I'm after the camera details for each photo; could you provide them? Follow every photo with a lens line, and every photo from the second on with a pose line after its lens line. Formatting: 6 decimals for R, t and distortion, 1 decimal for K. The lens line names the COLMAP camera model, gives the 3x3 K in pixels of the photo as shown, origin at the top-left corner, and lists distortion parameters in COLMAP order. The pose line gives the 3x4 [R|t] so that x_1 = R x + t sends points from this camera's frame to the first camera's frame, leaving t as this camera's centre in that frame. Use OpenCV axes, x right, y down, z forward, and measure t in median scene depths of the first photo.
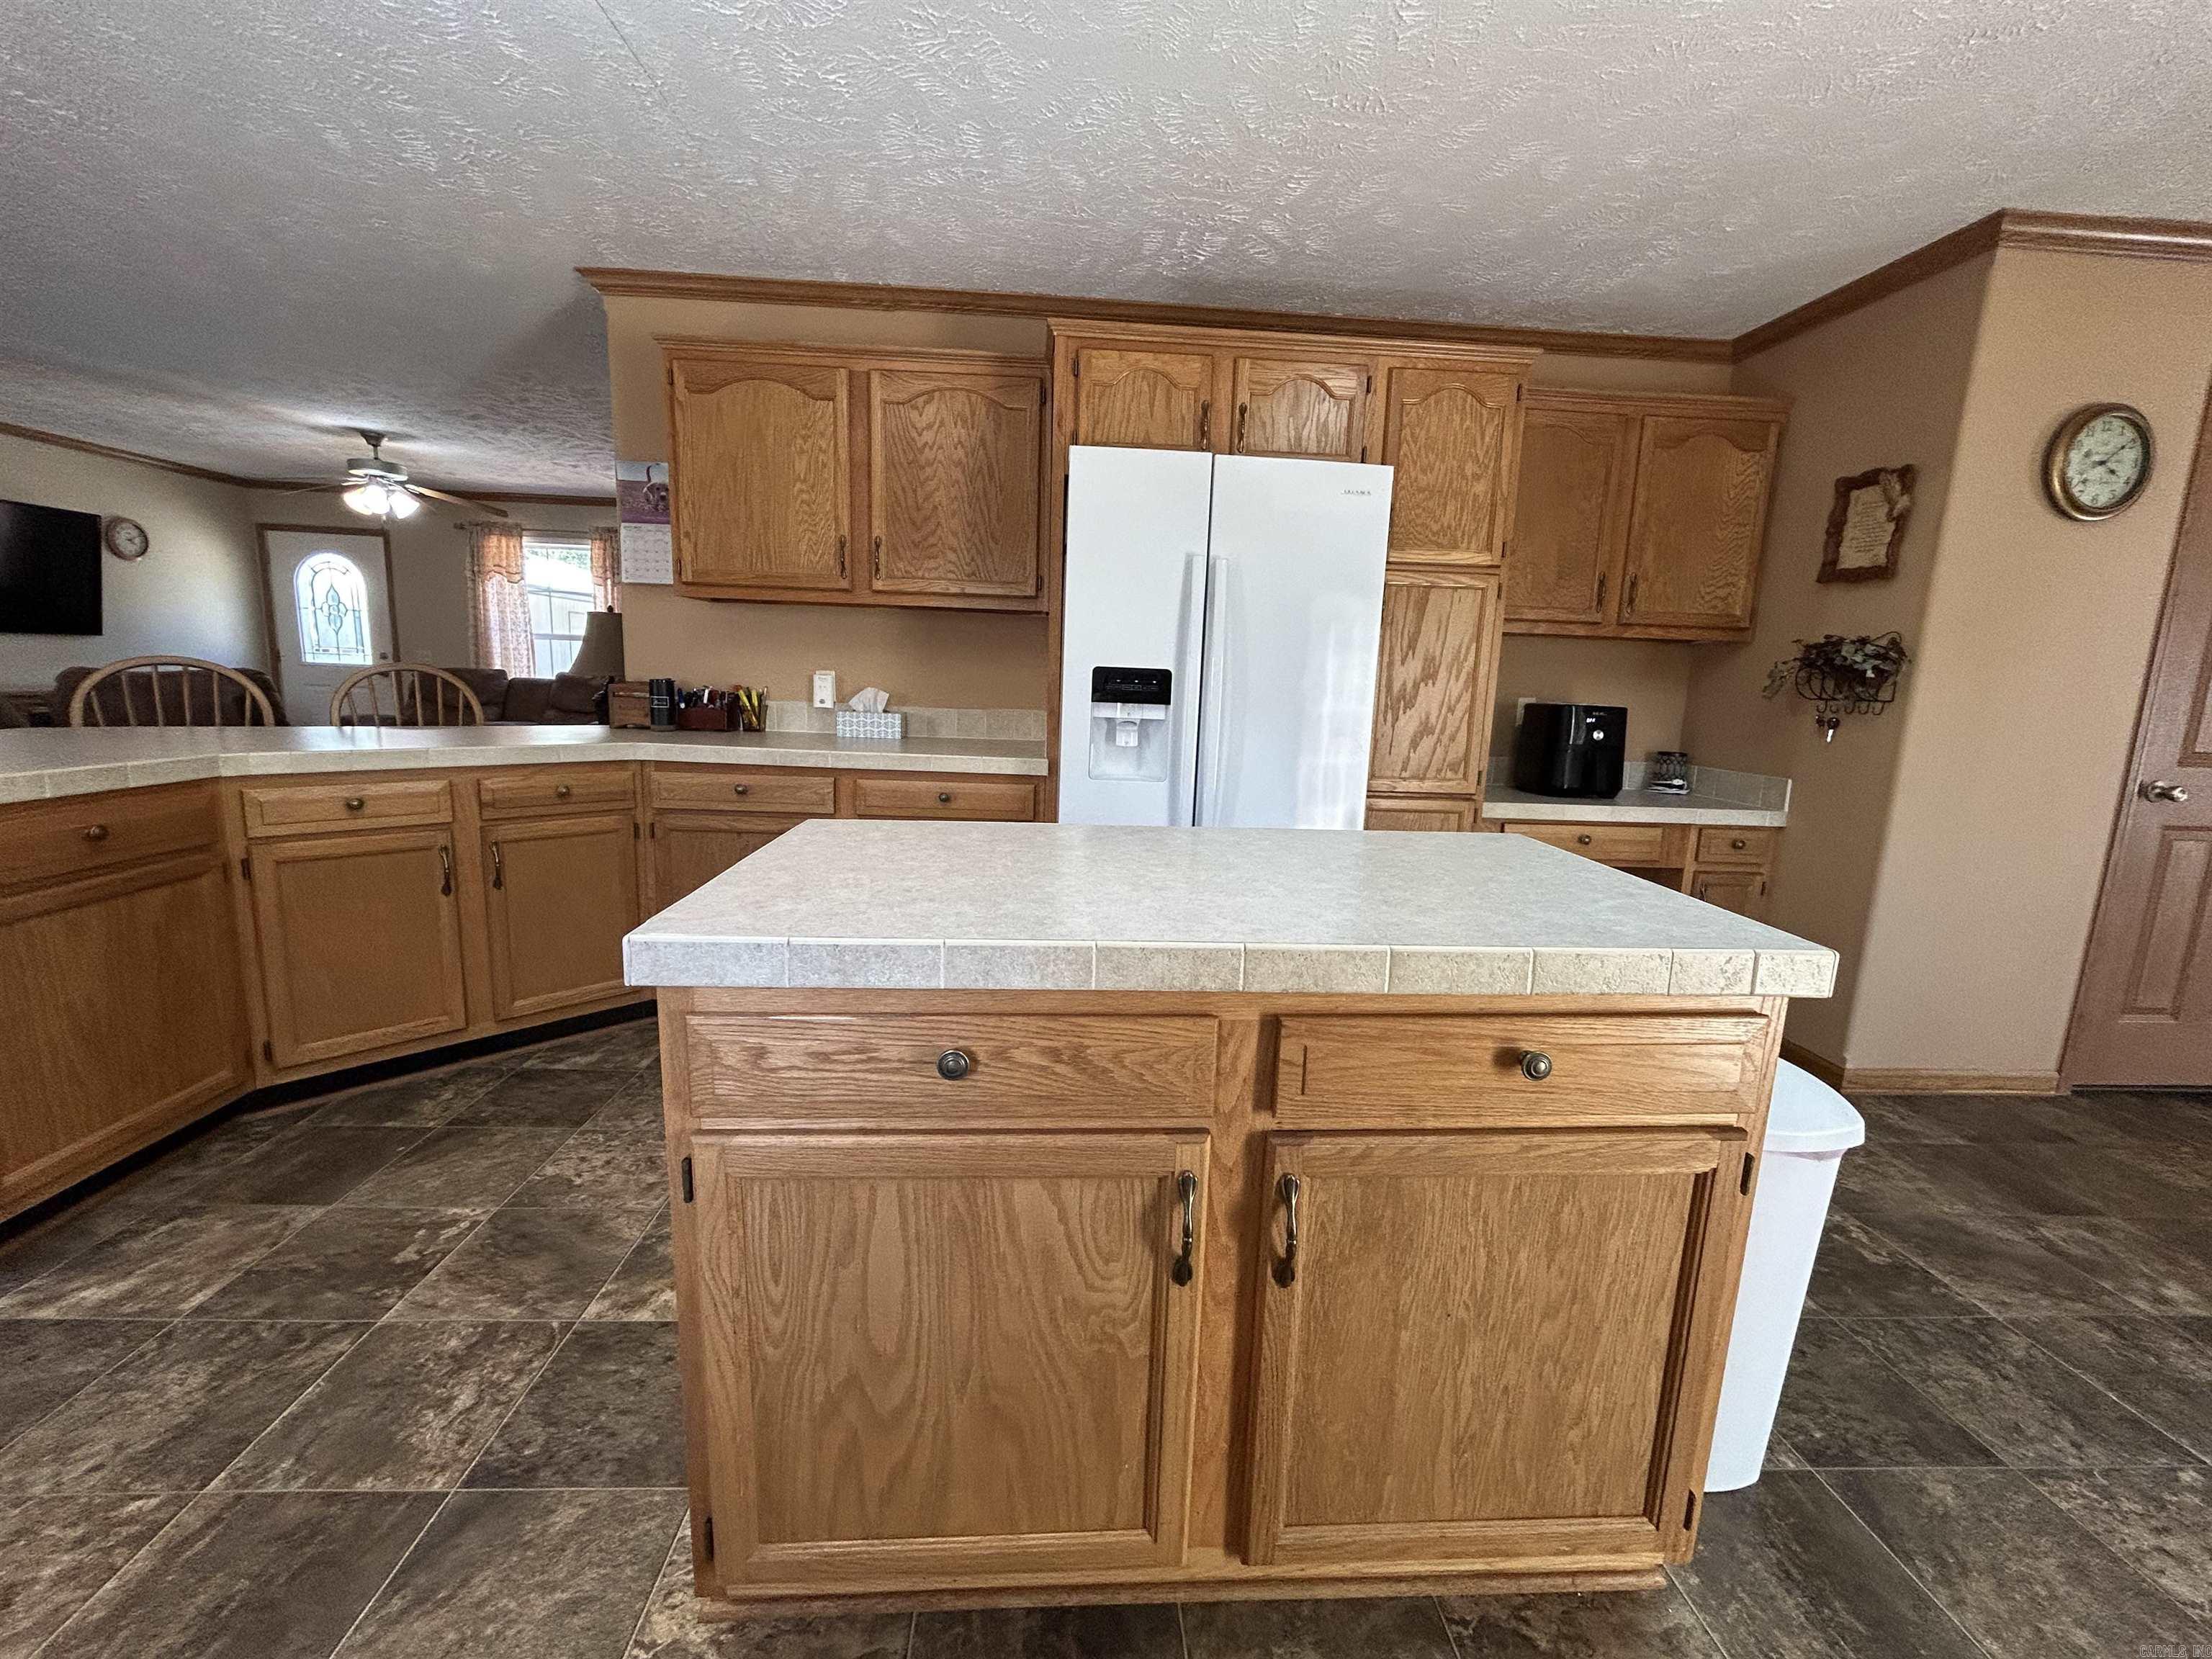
lens RADIAL K [[893.4, 0, 1086.5], [0, 893.4, 875.8], [0, 0, 1]] dist [-0.000770, 0.000255]
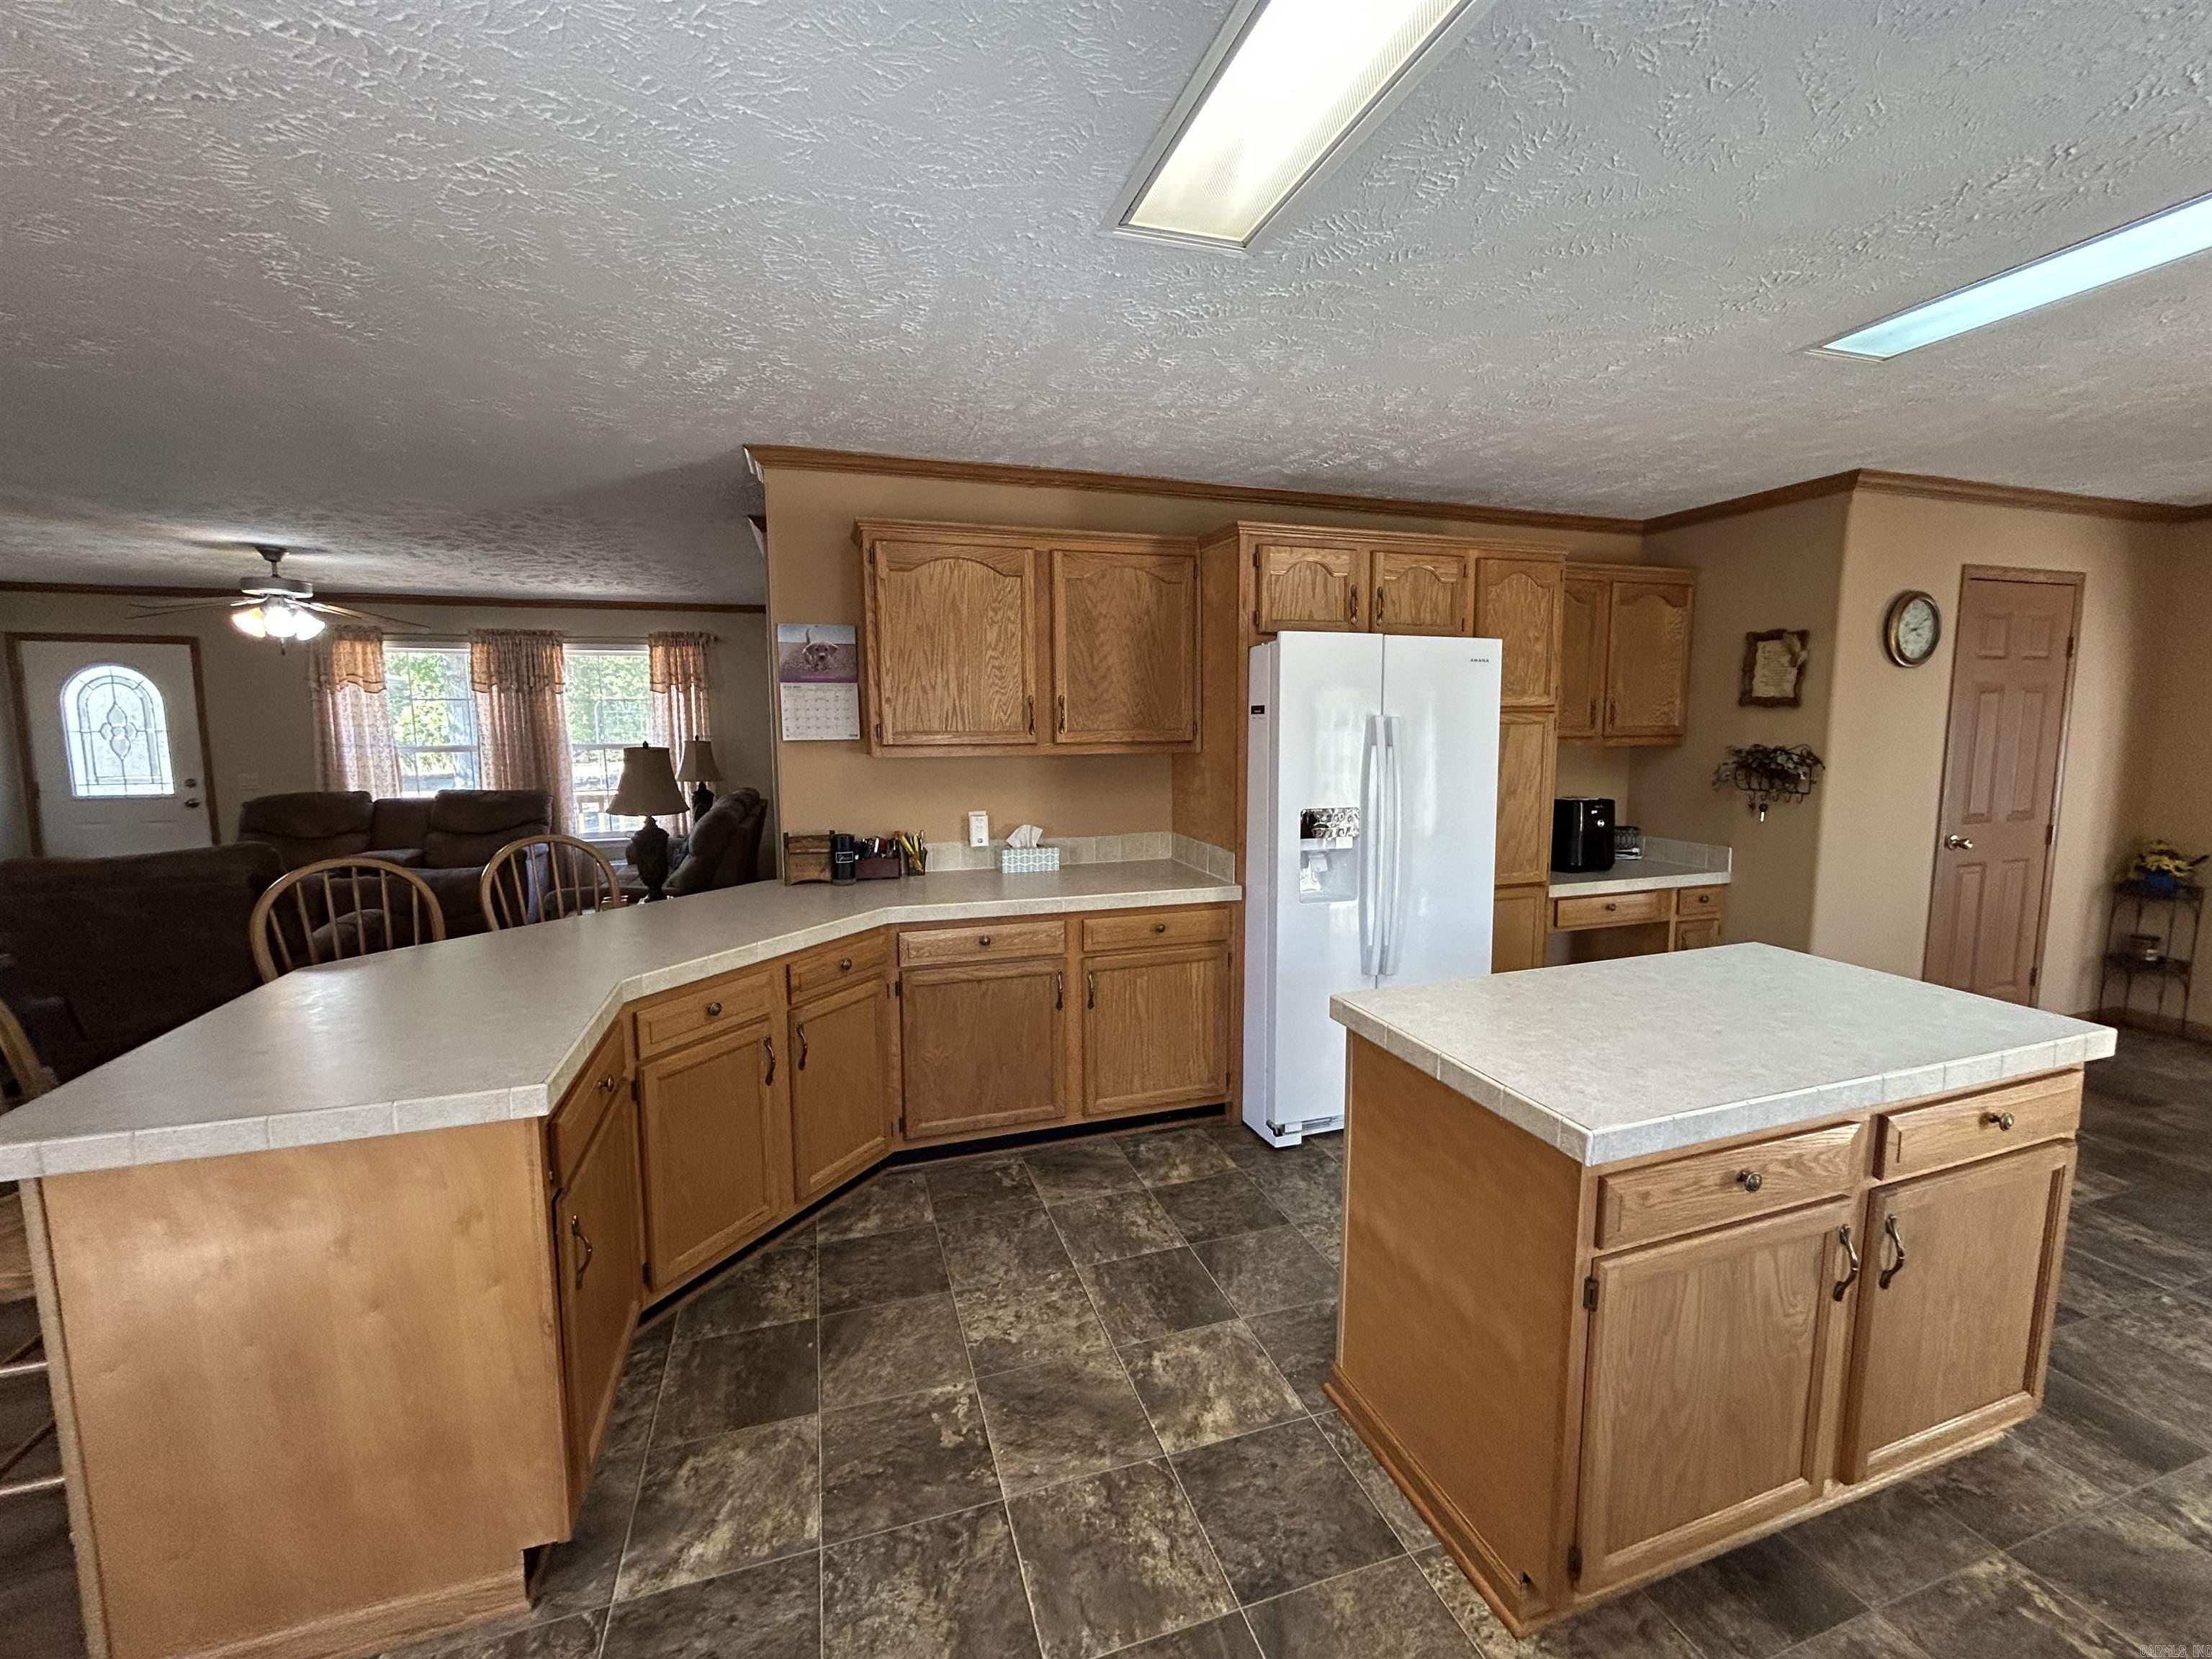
lens RADIAL K [[893.4, 0, 1118.7], [0, 893.4, 886.1], [0, 0, 1]] dist [-0.000770, 0.000255]
pose [[0.963508, -0.087755, 0.252885, -0.484248], [0.098589, 0.994662, -0.030470, -0.110604], [-0.248861, 0.054289, 0.967016, -0.070830]]
